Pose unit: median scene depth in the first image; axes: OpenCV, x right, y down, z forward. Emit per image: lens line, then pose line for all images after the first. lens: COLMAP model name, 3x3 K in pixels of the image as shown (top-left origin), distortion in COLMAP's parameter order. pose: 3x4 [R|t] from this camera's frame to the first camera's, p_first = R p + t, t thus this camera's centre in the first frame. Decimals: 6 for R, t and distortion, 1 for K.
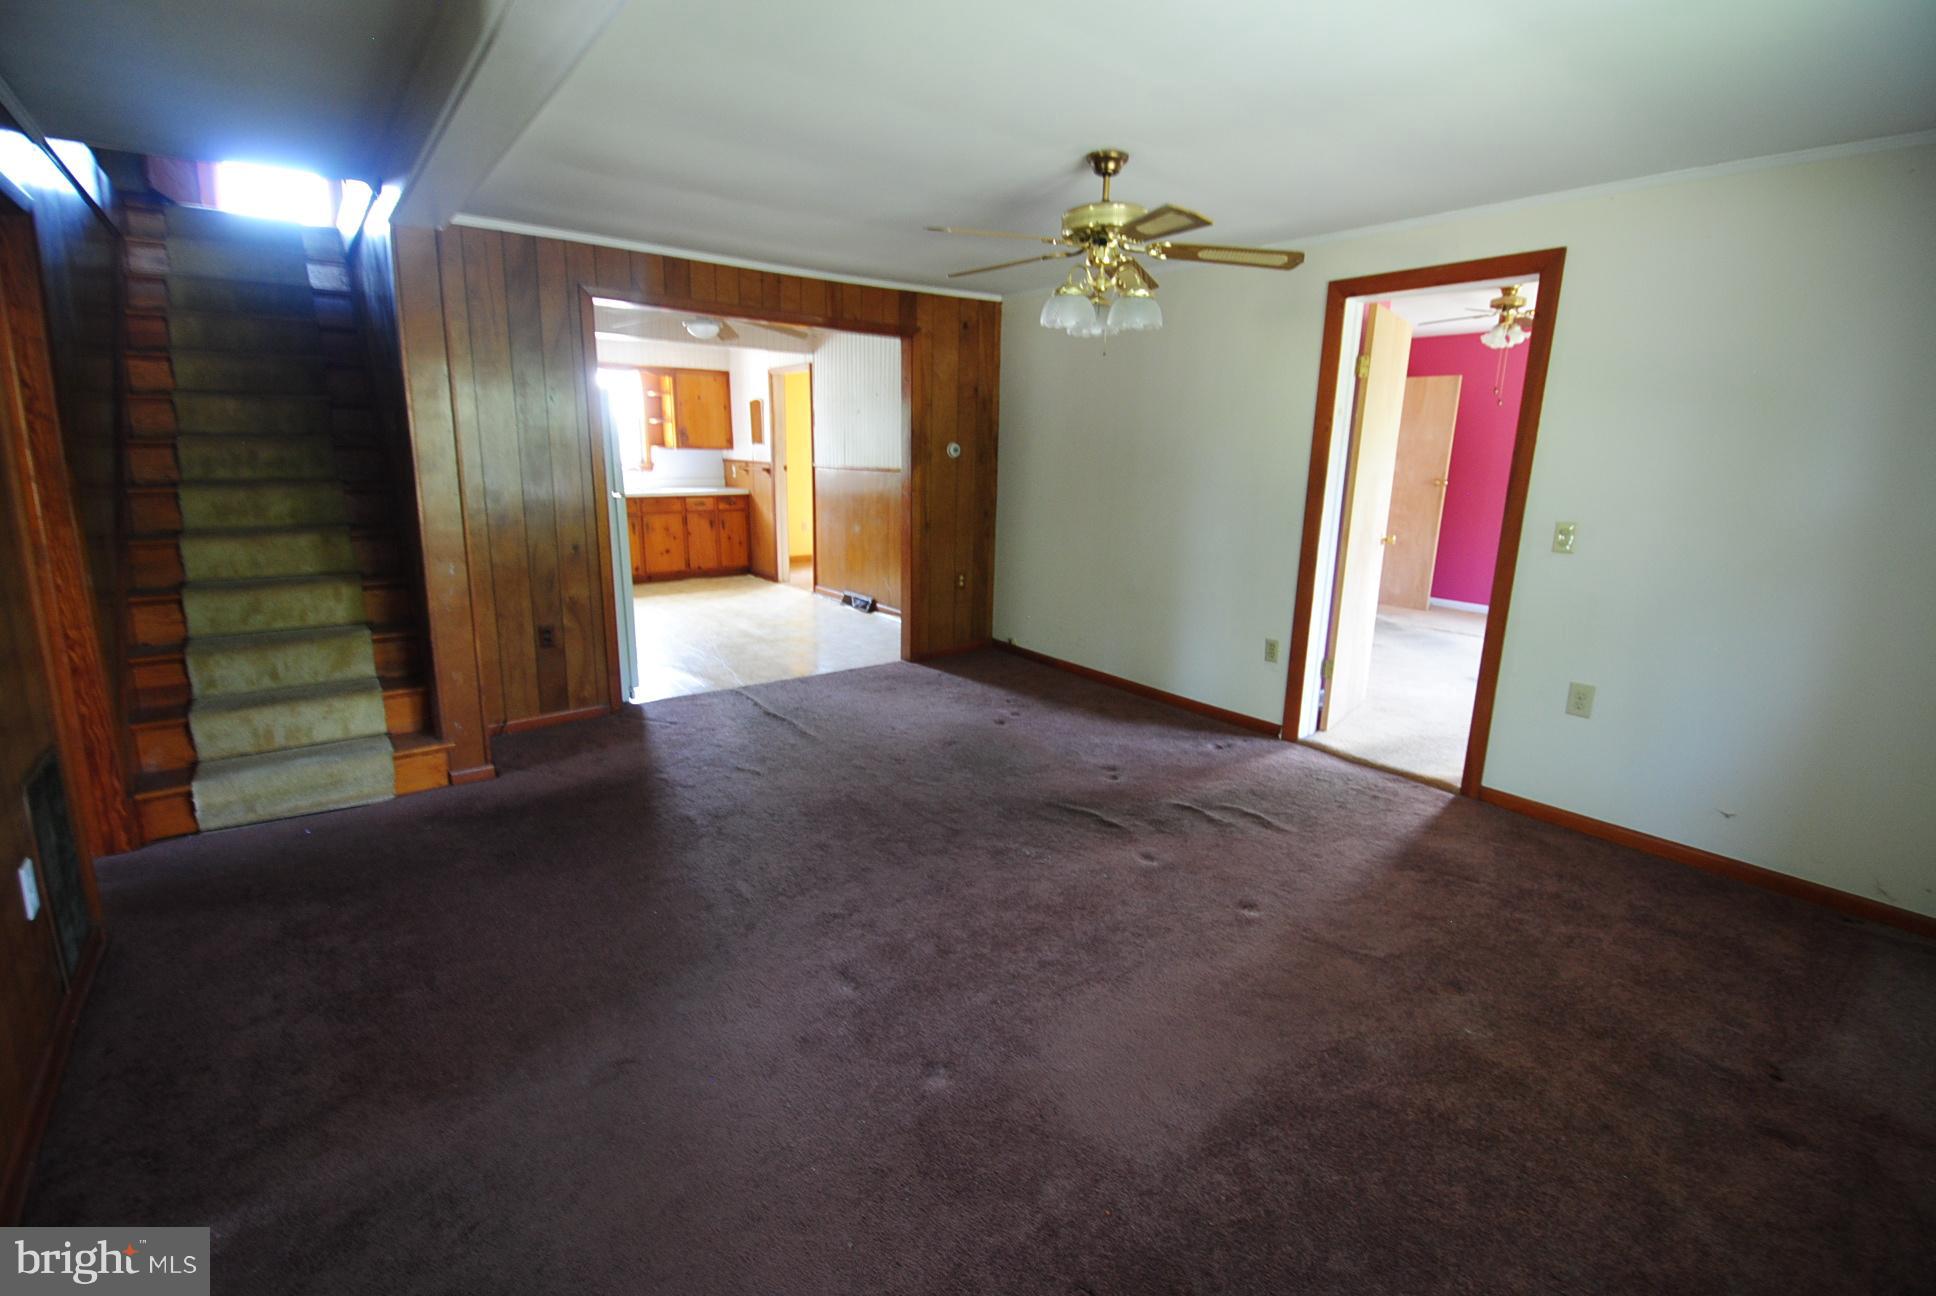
lens RADIAL K [[844.1, 0, 980.1], [0, 844.1, 641.5], [0, 0, 1]] dist [-0.001026, -0.011727]
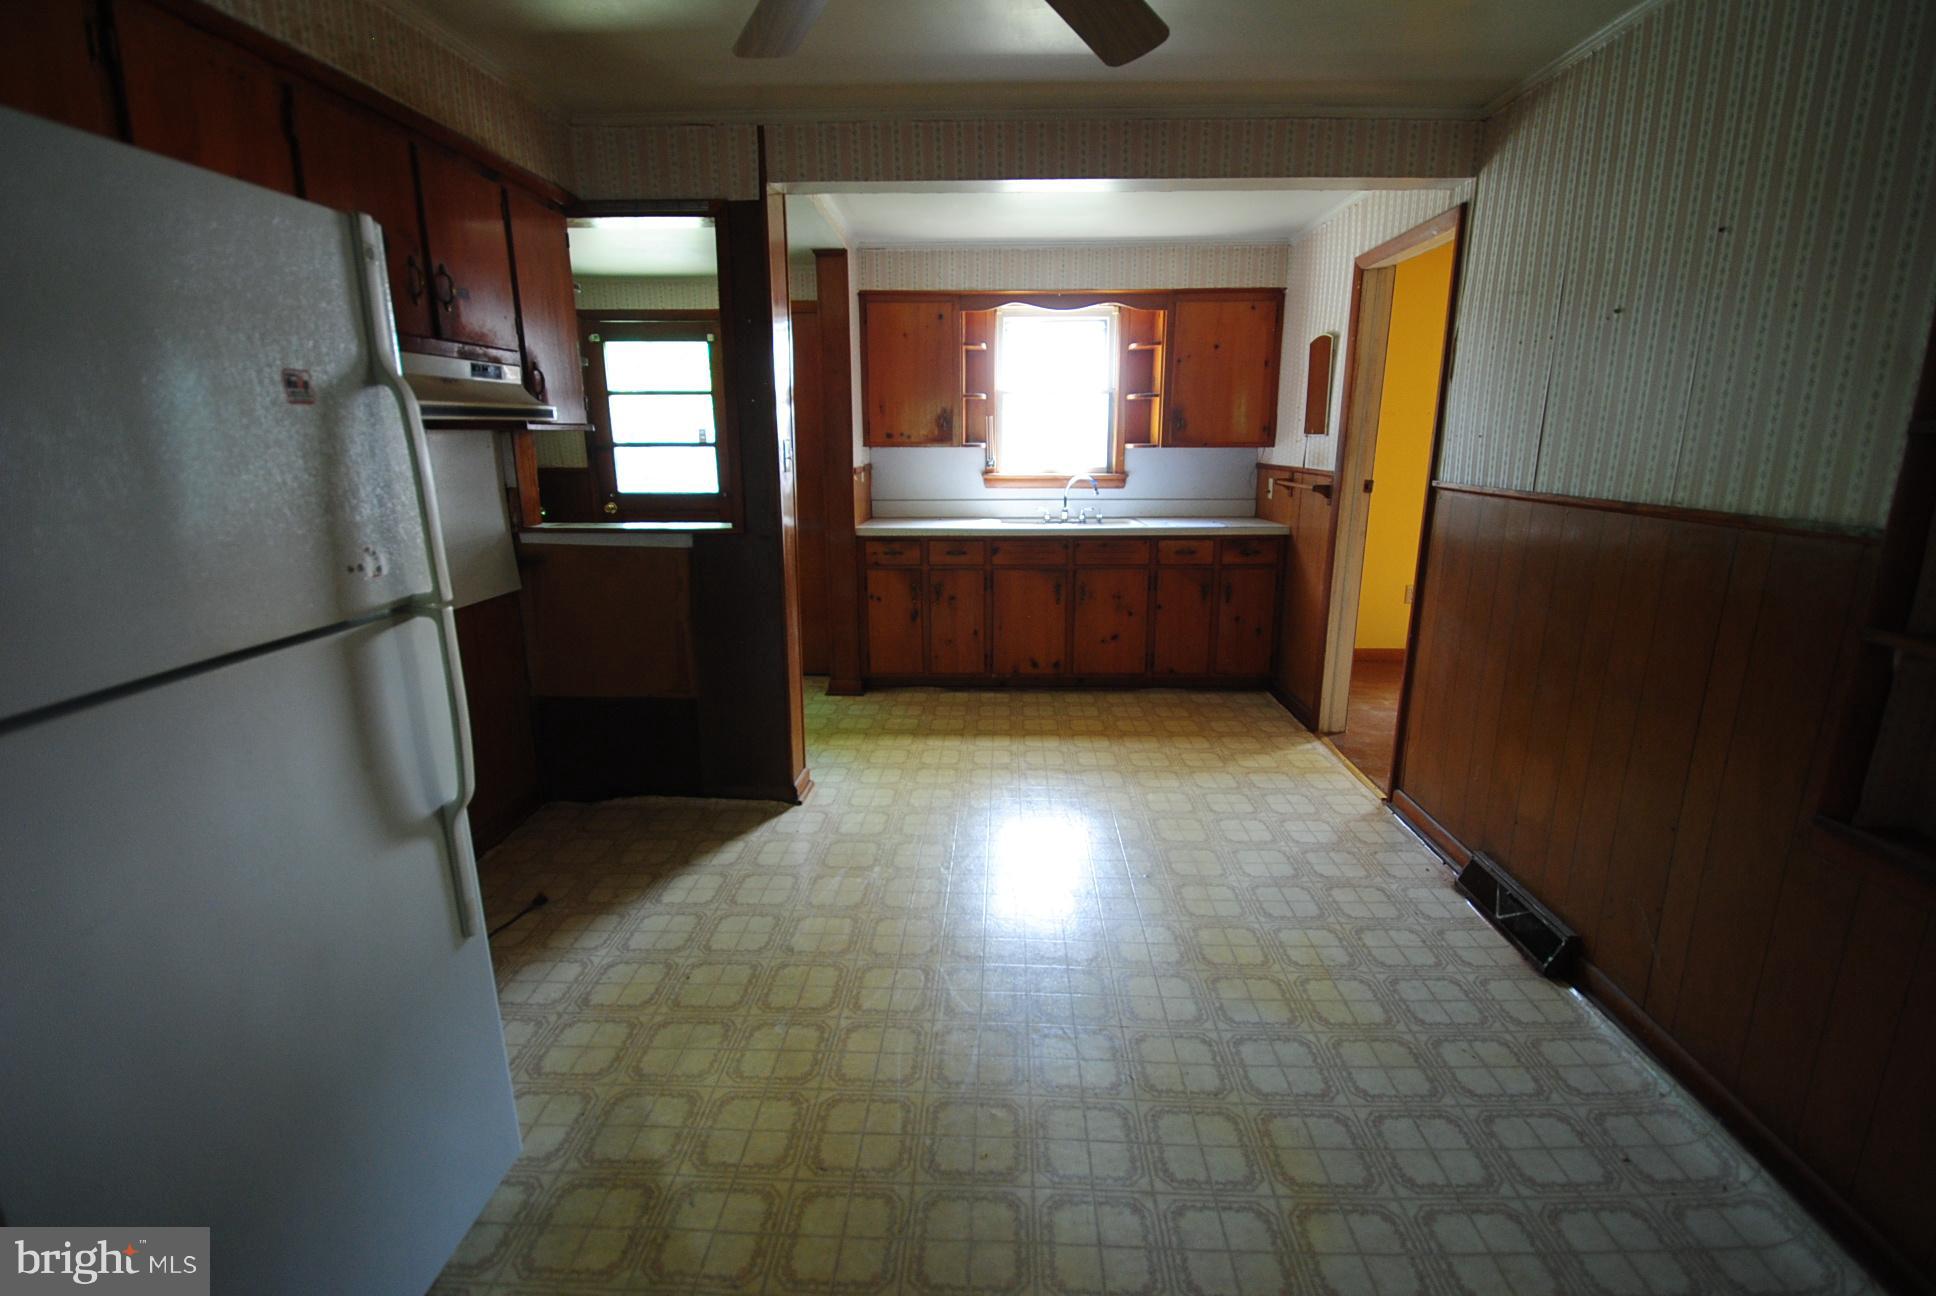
lens RADIAL K [[844.1, 0, 980.1], [0, 844.1, 641.5], [0, 0, 1]] dist [-0.001026, -0.011727]
pose [[0.762001, 0.130191, -0.634354, -0.094073], [-0.128376, 0.990510, 0.049077, -0.119592], [0.634724, 0.044039, 0.771483, 0.530420]]
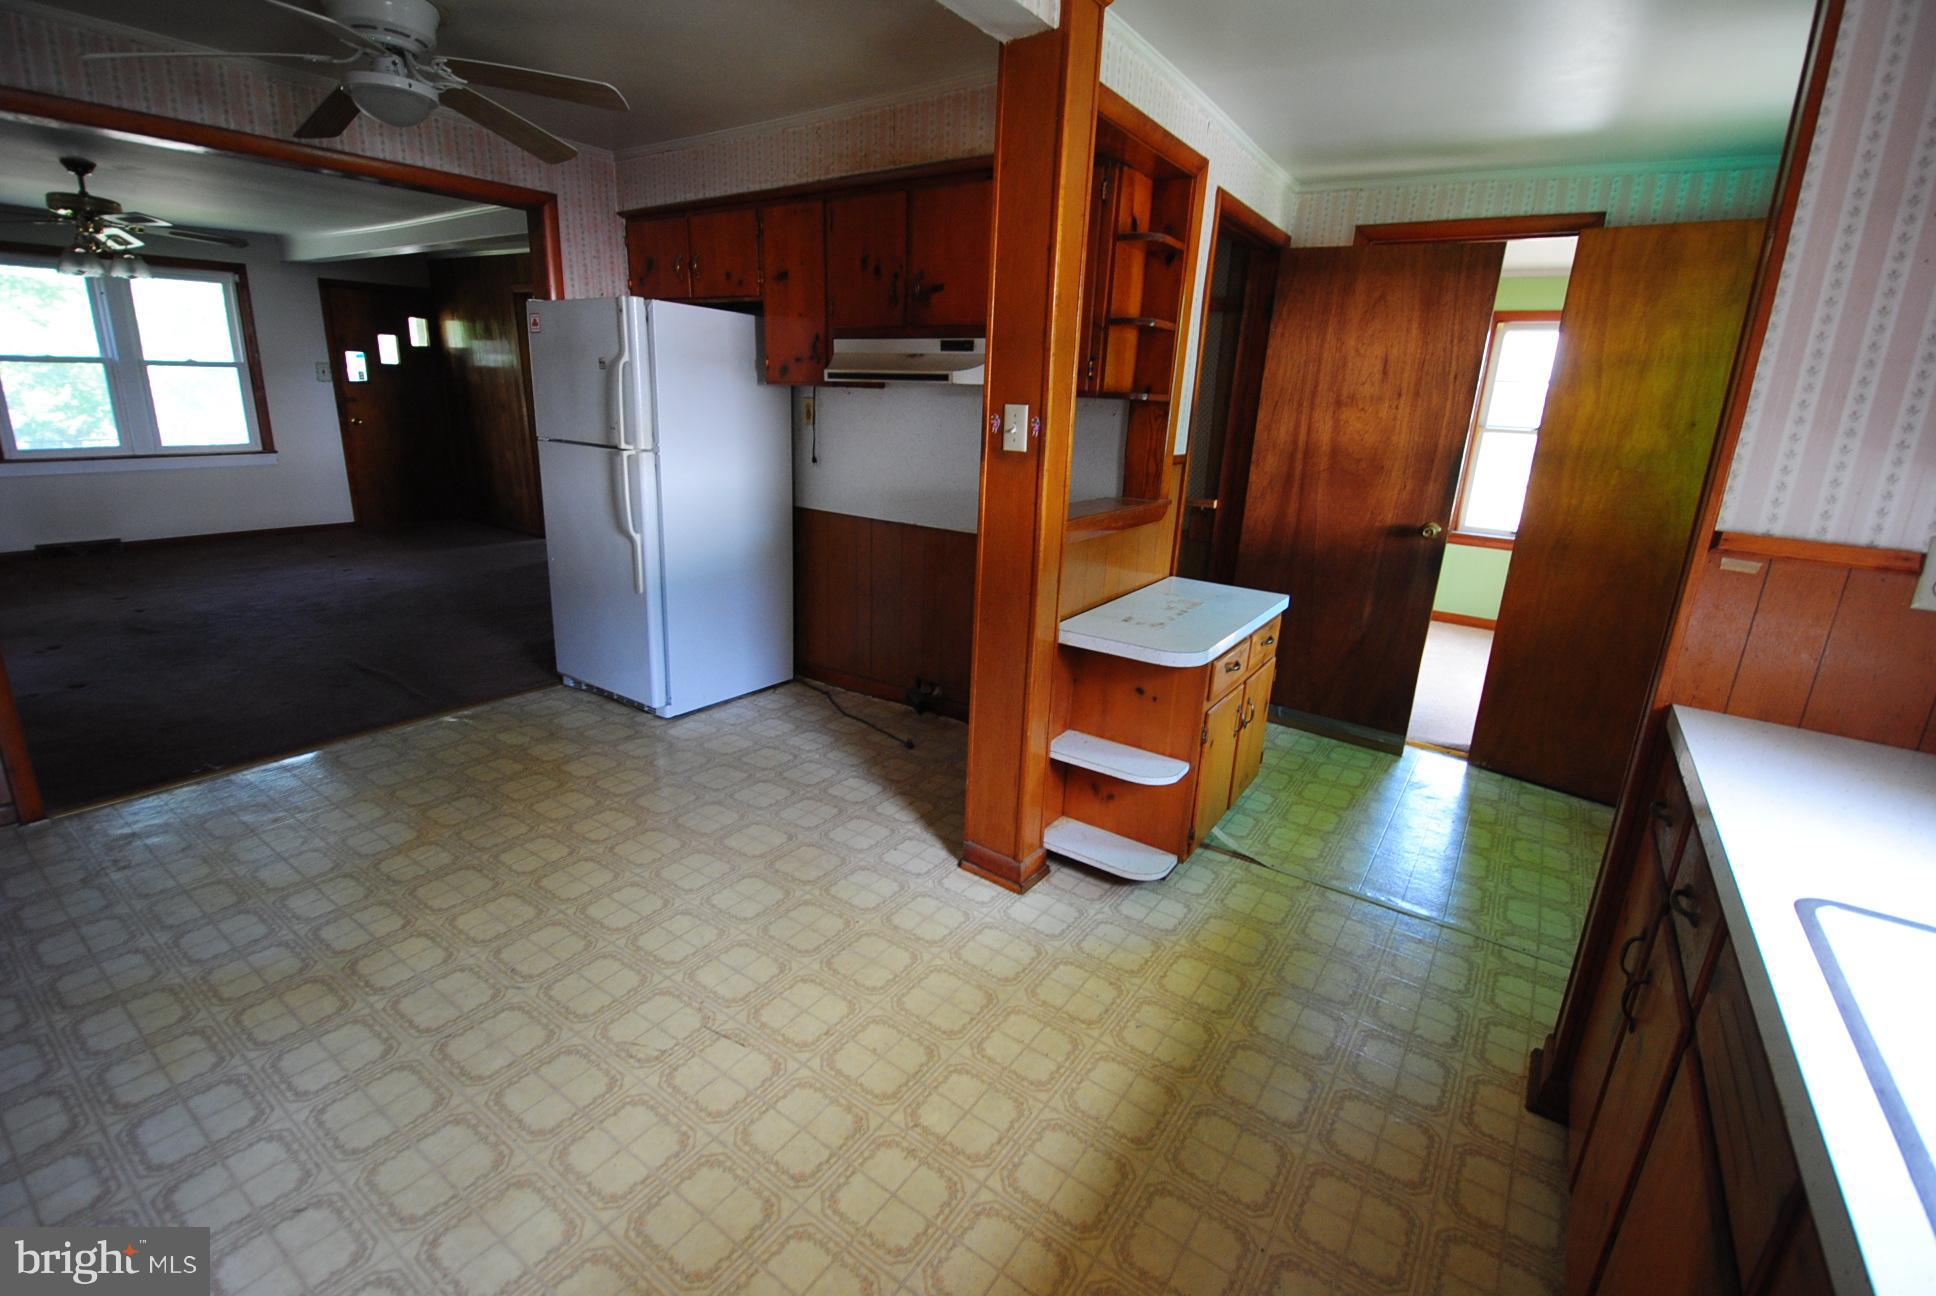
lens RADIAL K [[844.1, 0, 980.1], [0, 844.1, 641.5], [0, 0, 1]] dist [-0.001026, -0.011727]
pose [[-0.953899, 0.018224, -0.299574, -0.249364], [-0.131130, 0.872538, 0.470619, -0.201976], [0.269966, 0.488206, -0.829923, 0.868177]]
